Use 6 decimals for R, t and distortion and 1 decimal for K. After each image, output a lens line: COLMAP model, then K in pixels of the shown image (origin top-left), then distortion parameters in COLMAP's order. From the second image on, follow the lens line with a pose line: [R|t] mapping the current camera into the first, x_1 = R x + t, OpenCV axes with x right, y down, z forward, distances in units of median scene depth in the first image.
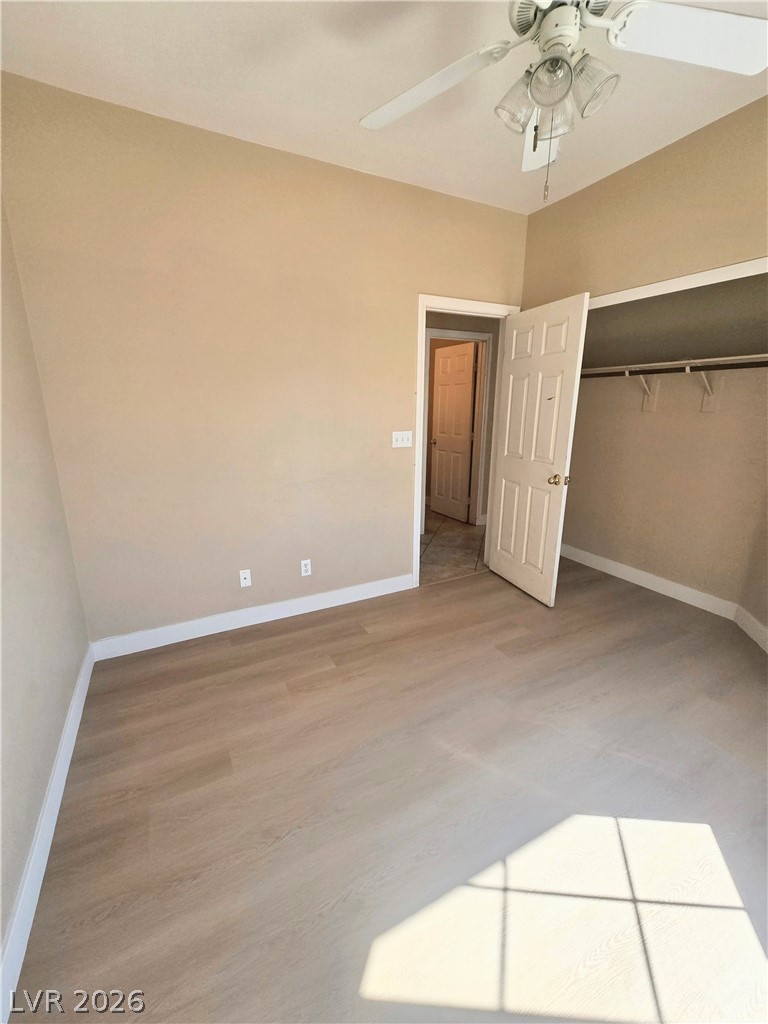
lens RADIAL K [[417.1, 0, 382.5], [0, 417.1, 509.0], [0, 0, 1]] dist [0.000058, 0.000829]
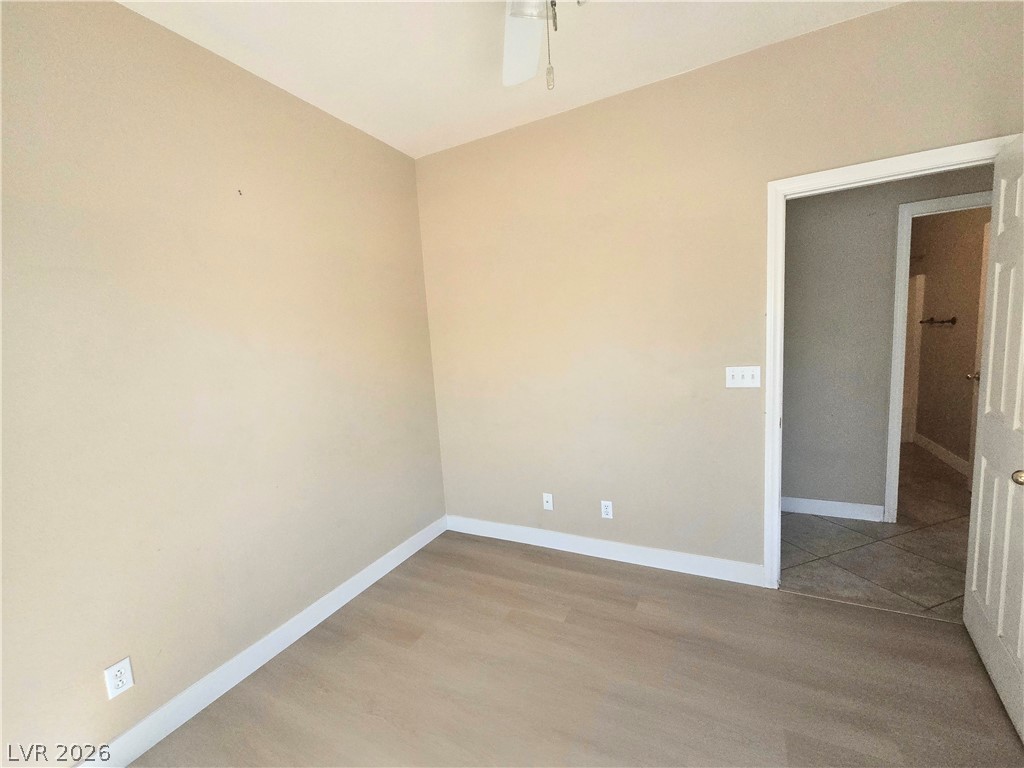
lens RADIAL K [[417.1, 0, 511.0], [0, 417.1, 388.9], [0, 0, 1]] dist [0.000058, 0.000829]
pose [[0.581341, 0.055571, -0.811760, 0.466312], [-0.137090, 0.990092, -0.030397, -0.074077], [0.802028, 0.128955, 0.583200, 0.263814]]
